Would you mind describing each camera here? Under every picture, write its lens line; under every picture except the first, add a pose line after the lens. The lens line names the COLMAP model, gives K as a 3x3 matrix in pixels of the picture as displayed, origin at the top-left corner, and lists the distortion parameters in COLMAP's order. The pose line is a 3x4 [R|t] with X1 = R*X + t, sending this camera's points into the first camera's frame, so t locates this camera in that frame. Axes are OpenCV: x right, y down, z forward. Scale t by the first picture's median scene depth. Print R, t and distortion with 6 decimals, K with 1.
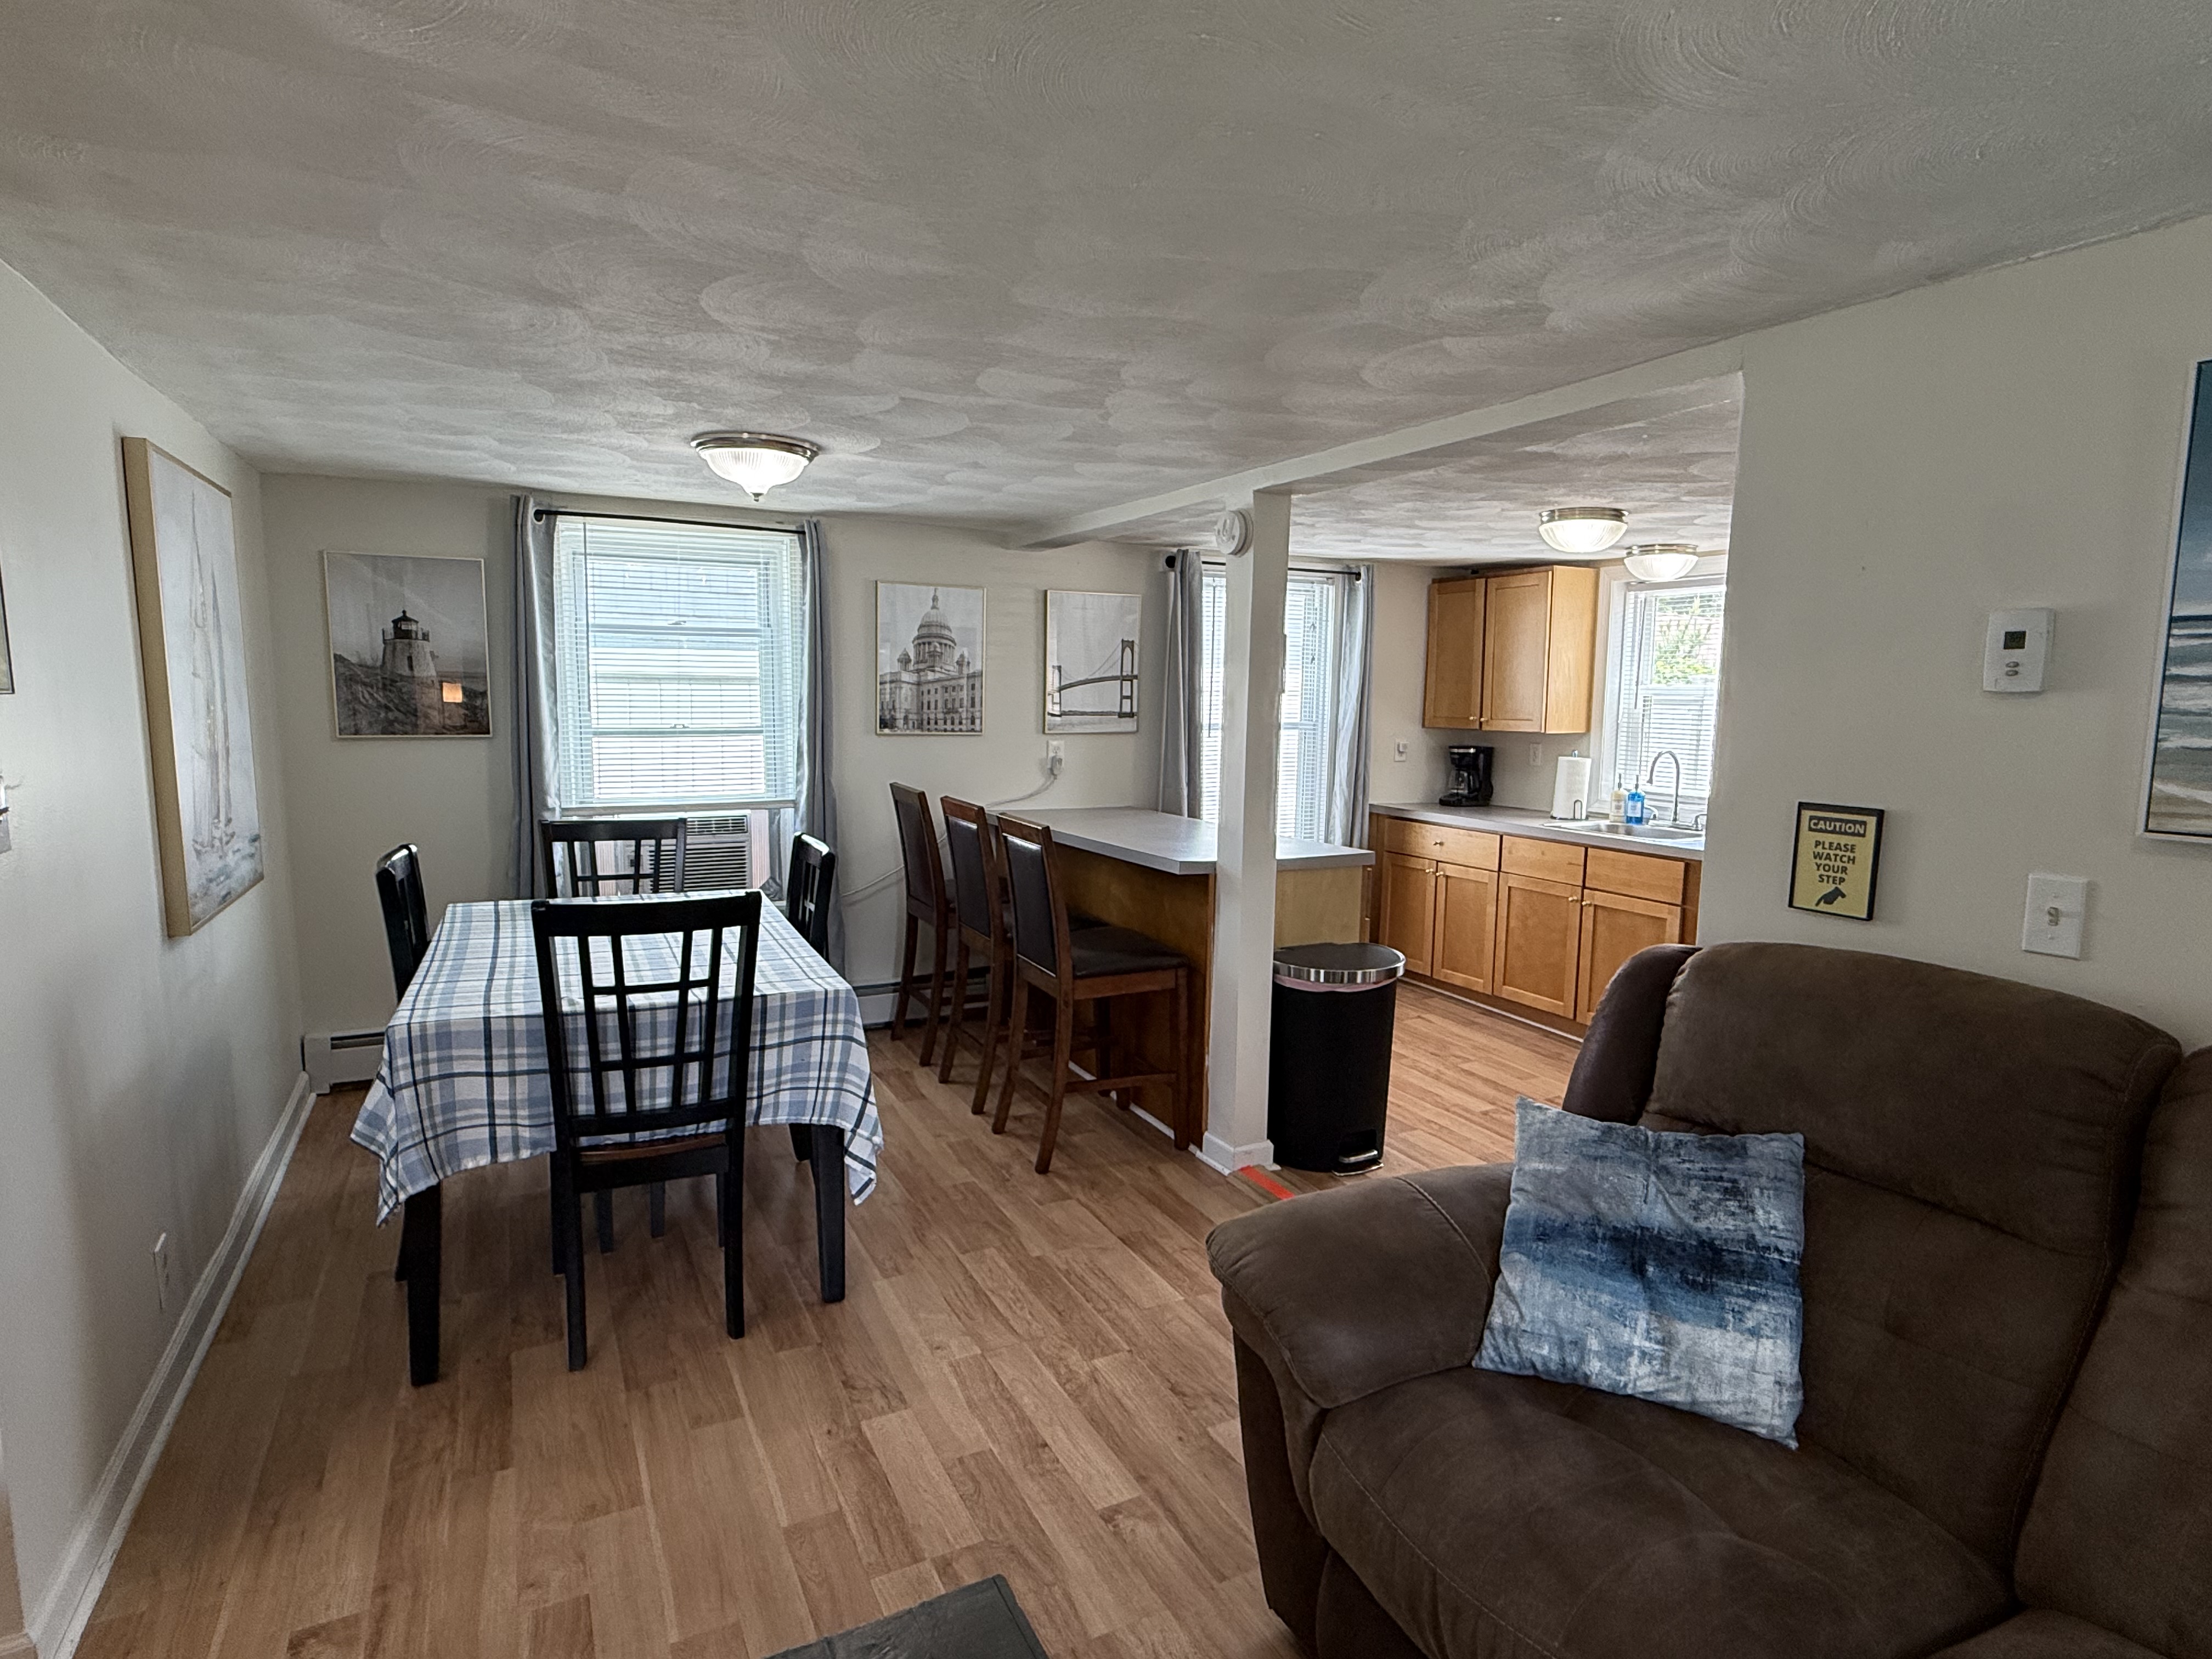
lens RADIAL K [[1158.0, 0, 1106.7], [0, 1158.0, 830.9], [0, 0, 1]] dist [-0.001229, 0.000785]
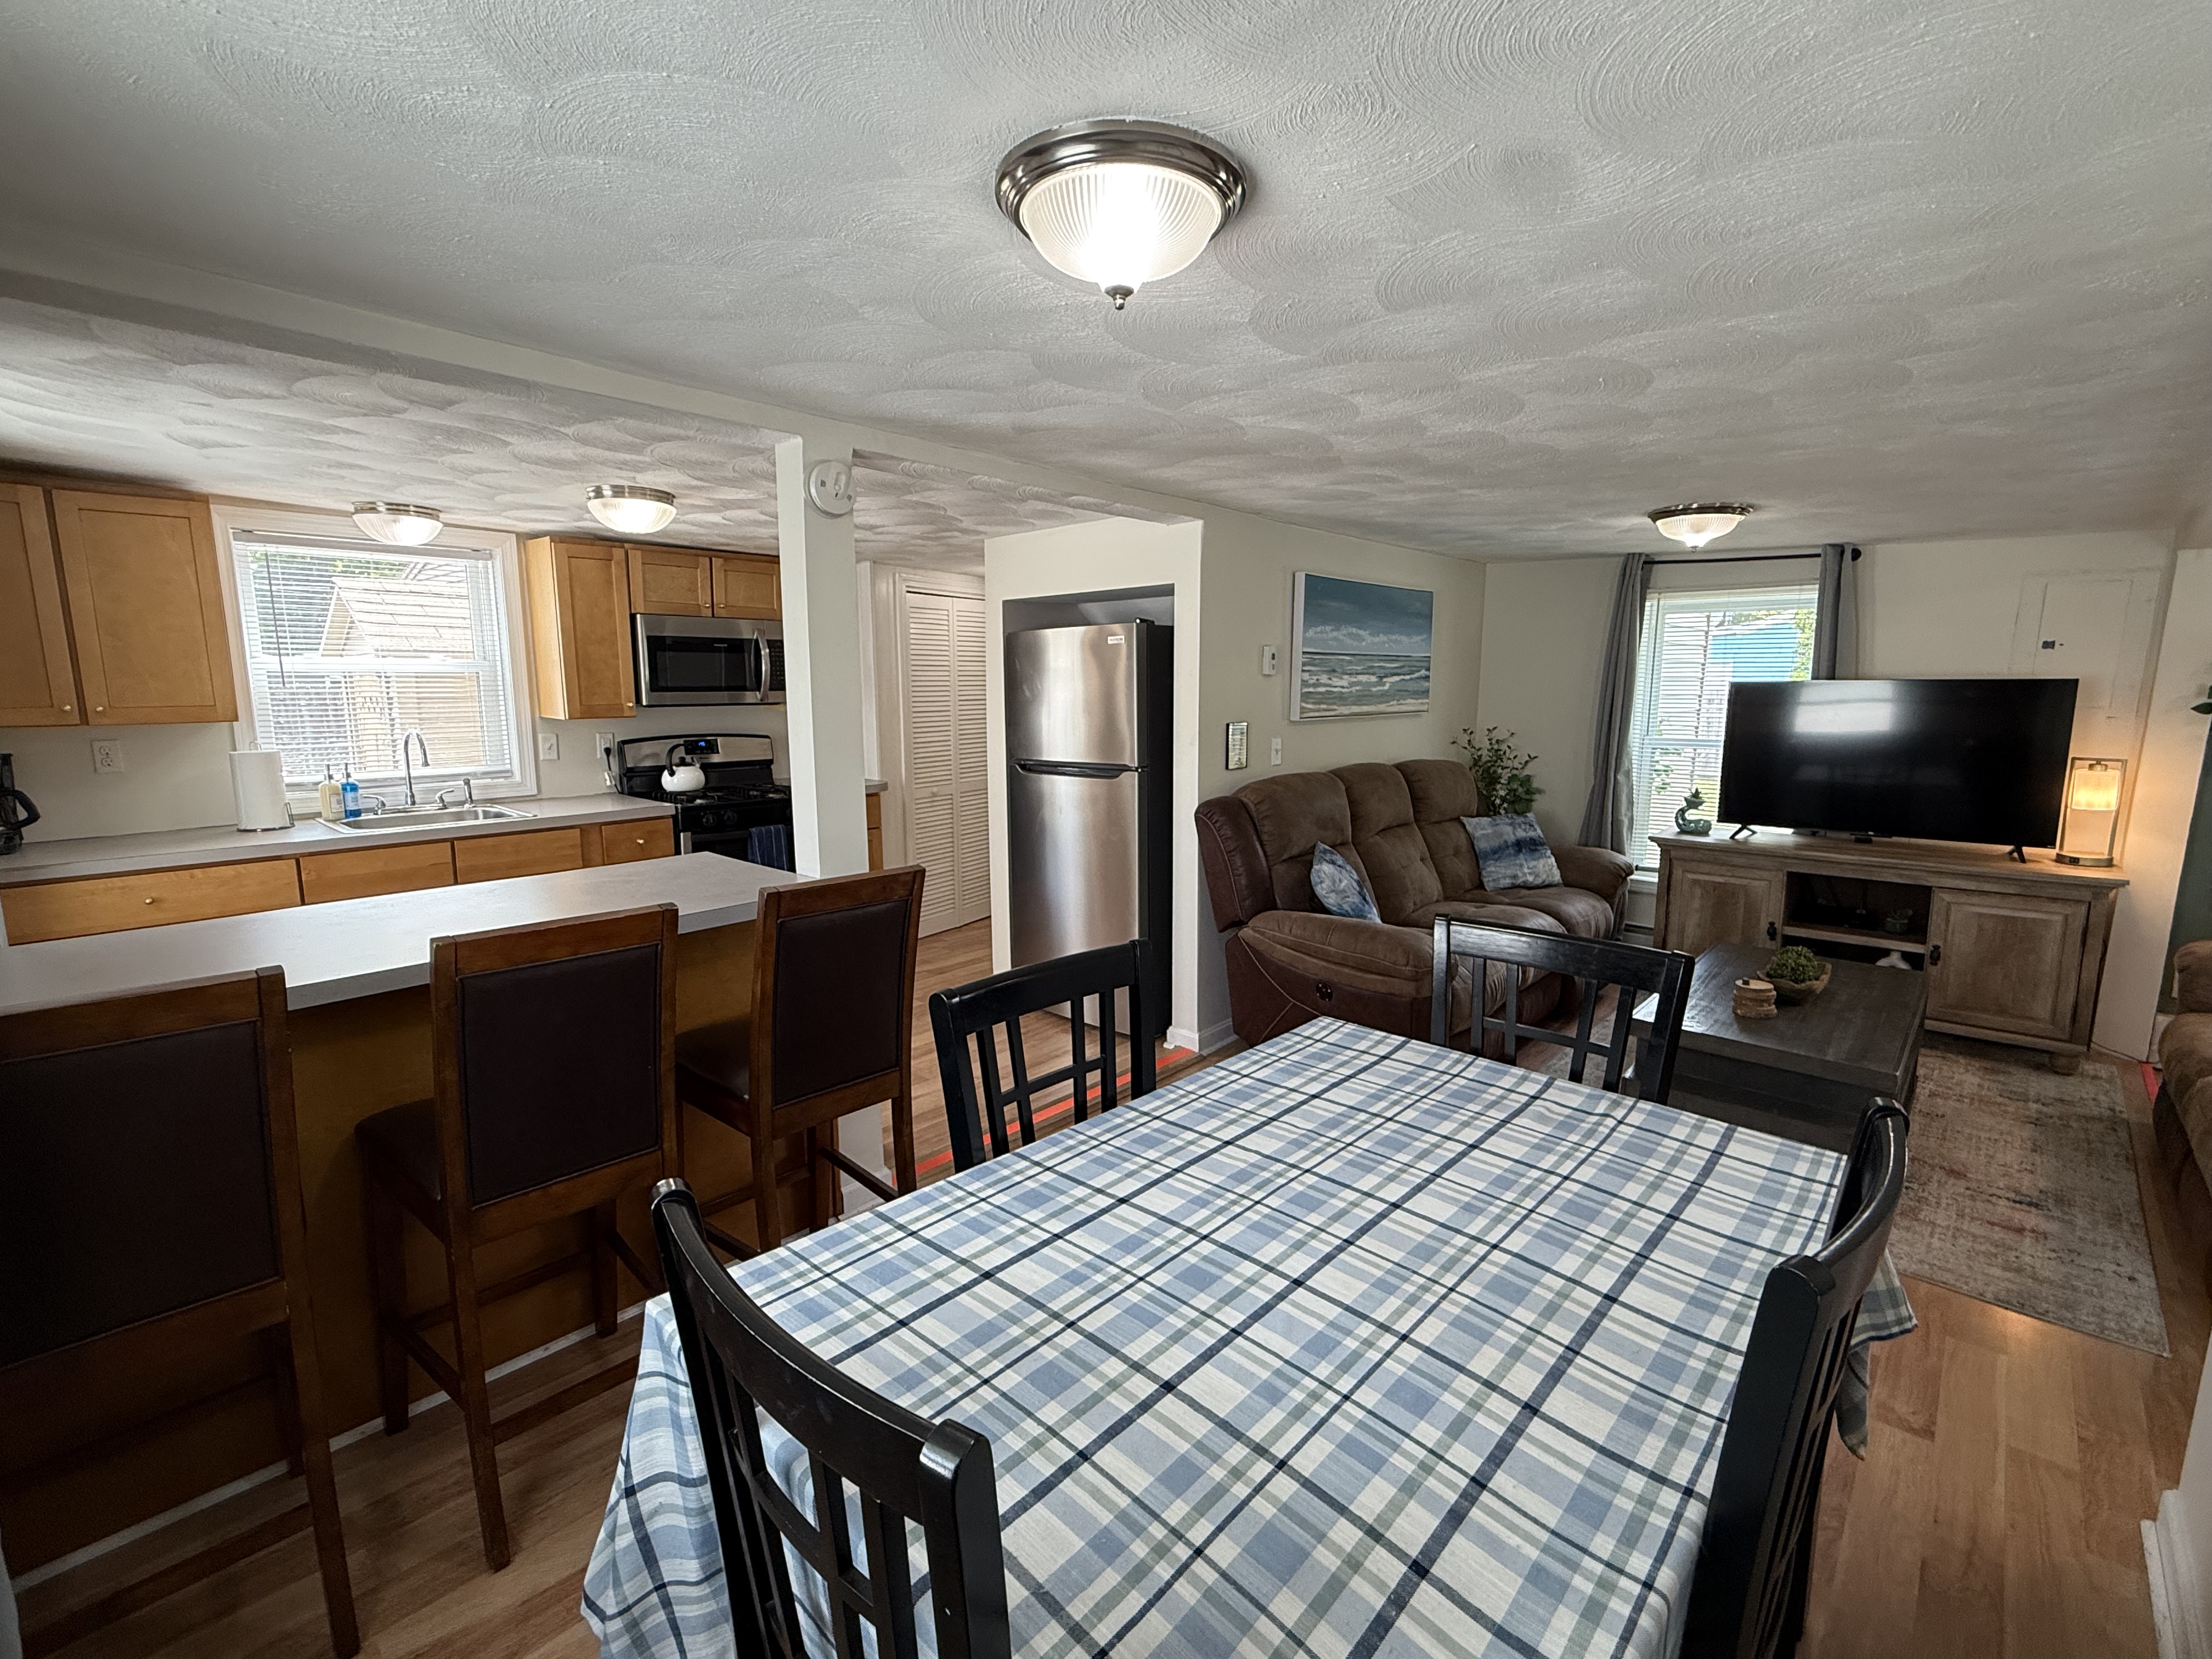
lens RADIAL K [[985.1, 0, 1106.0], [0, 985.1, 827.3], [0, 0, 1]] dist [-0.001629, 0.000409]
pose [[-0.343112, -0.158845, 0.925766, -0.620742], [0.102690, 0.973346, 0.205068, -0.134171], [-0.933664, 0.165428, -0.317655, 1.009324]]
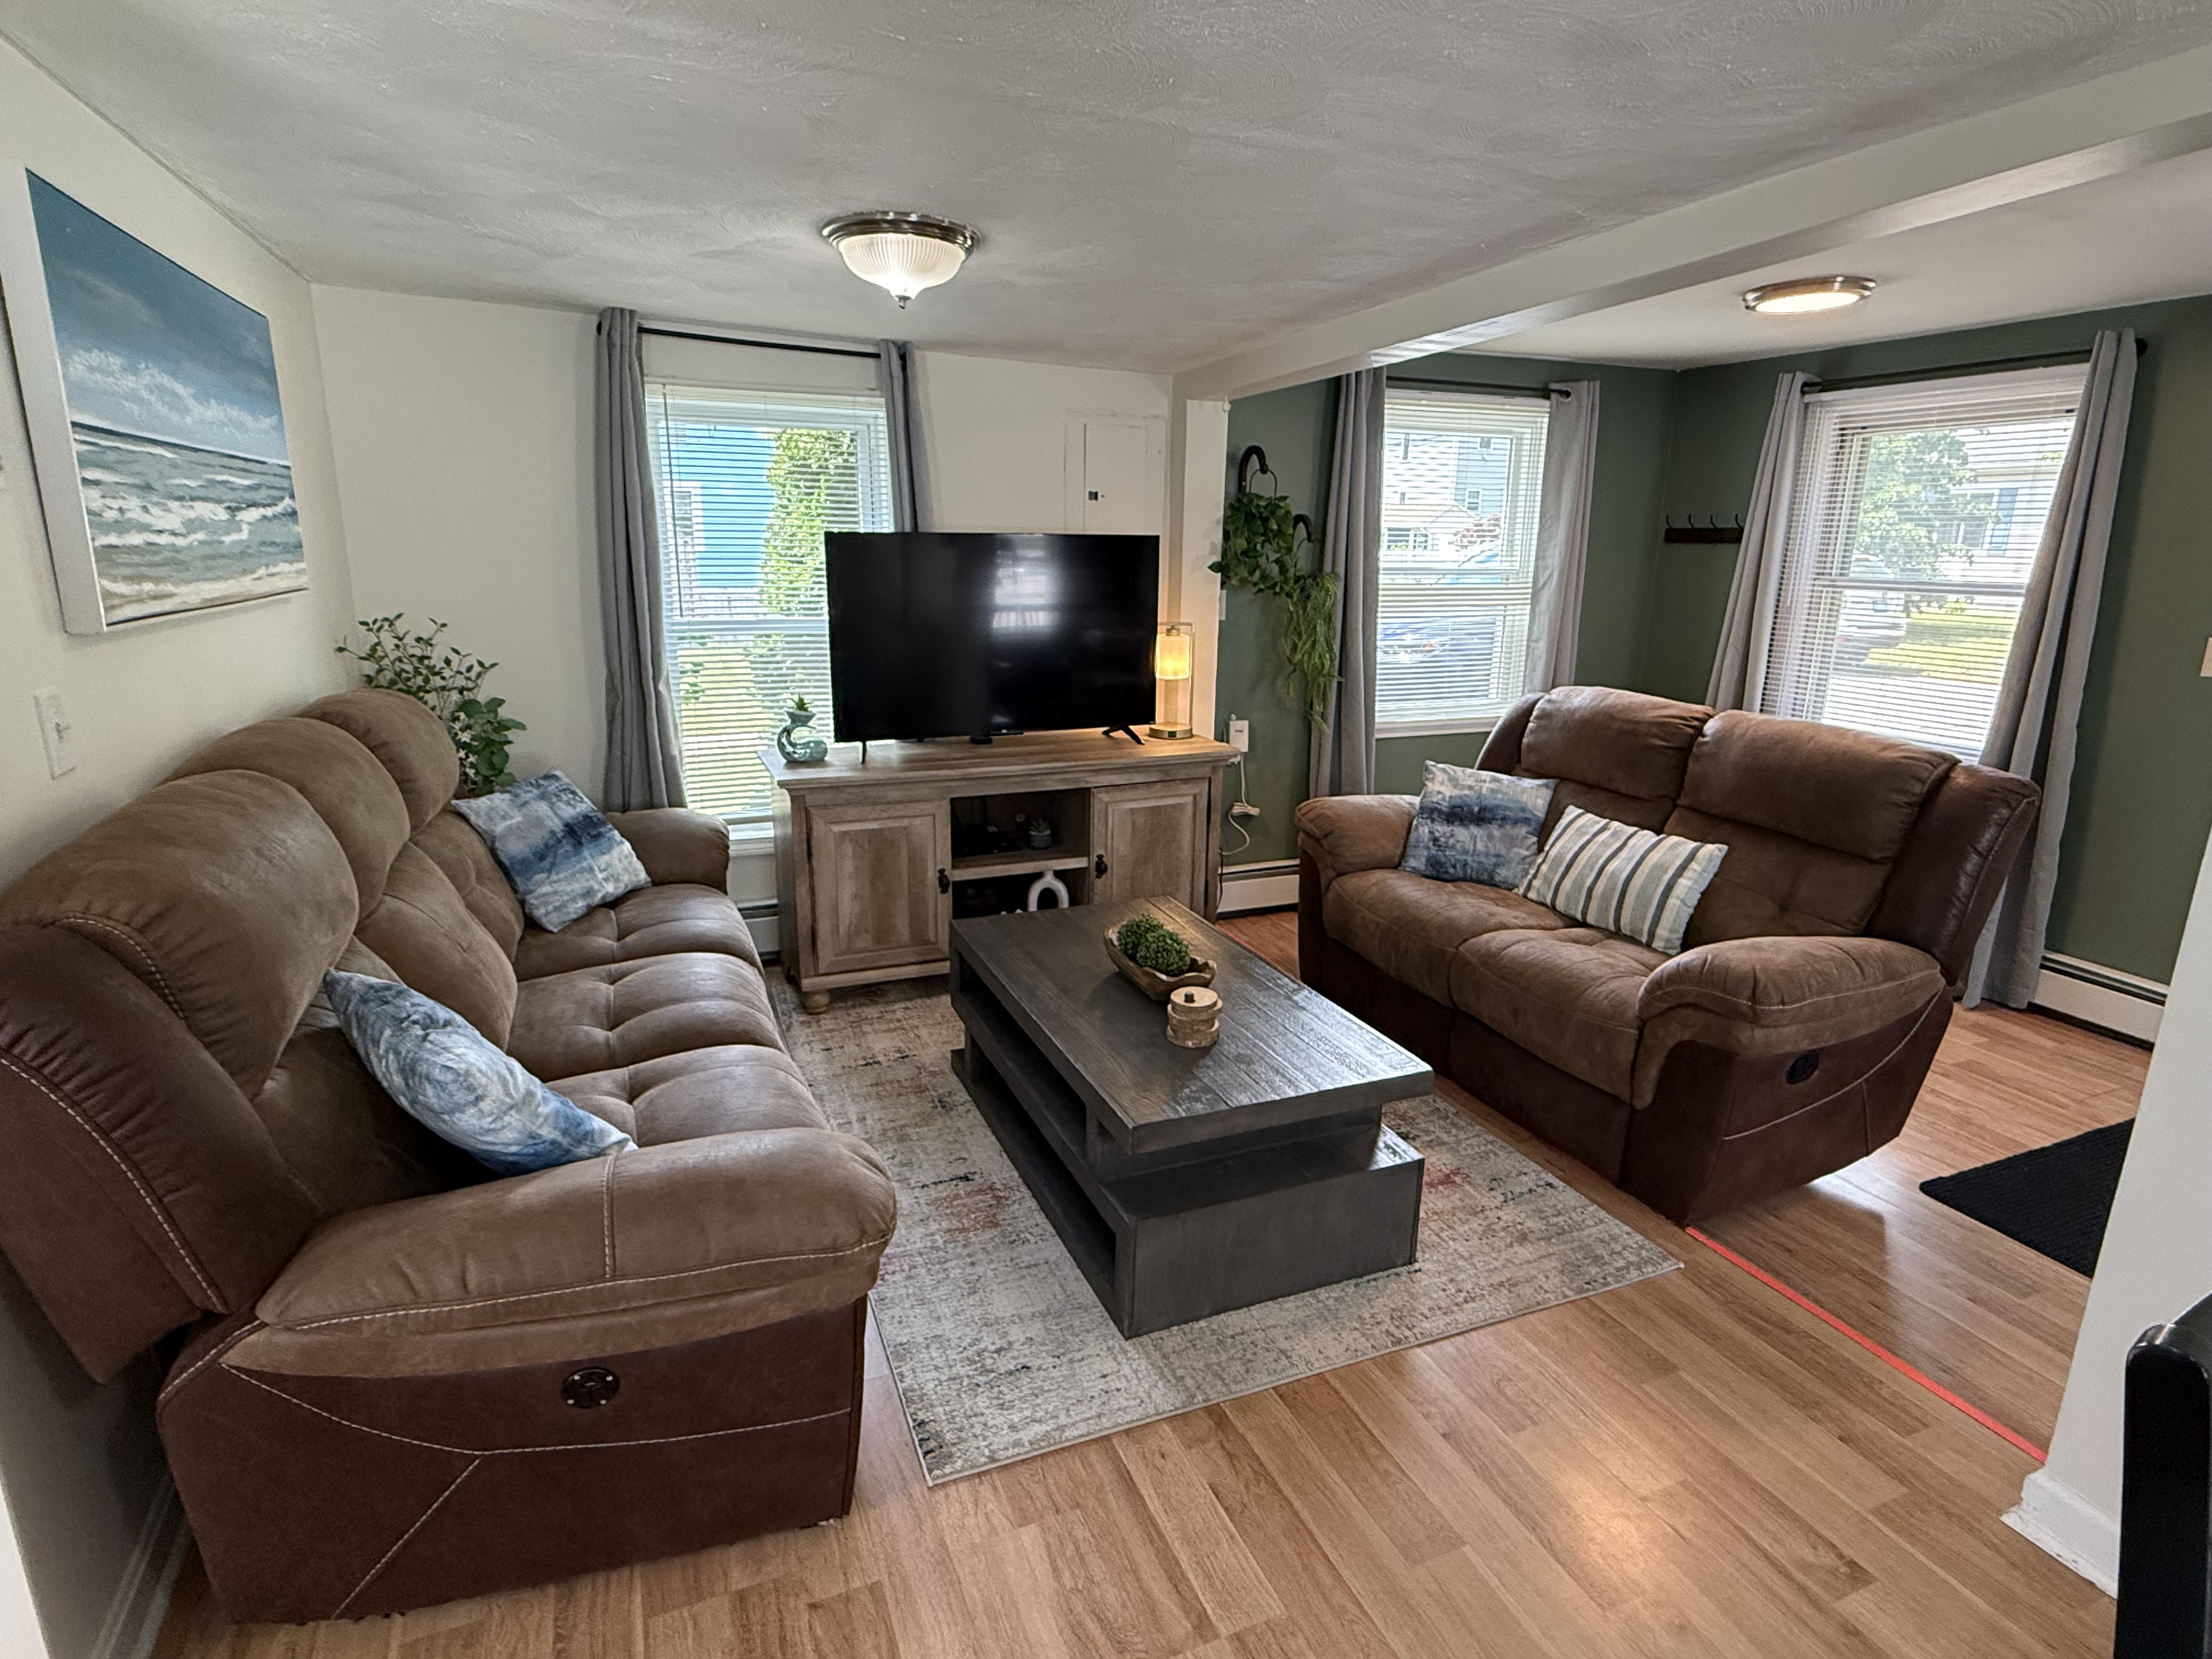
lens RADIAL K [[1158.0, 0, 1106.7], [0, 1158.0, 830.9], [0, 0, 1]] dist [-0.001229, 0.000785]
pose [[-0.996010, -0.054939, 0.070321, -0.053195], [-0.026547, 0.934762, 0.354283, -0.096384], [-0.085198, 0.351002, -0.932491, 0.837649]]
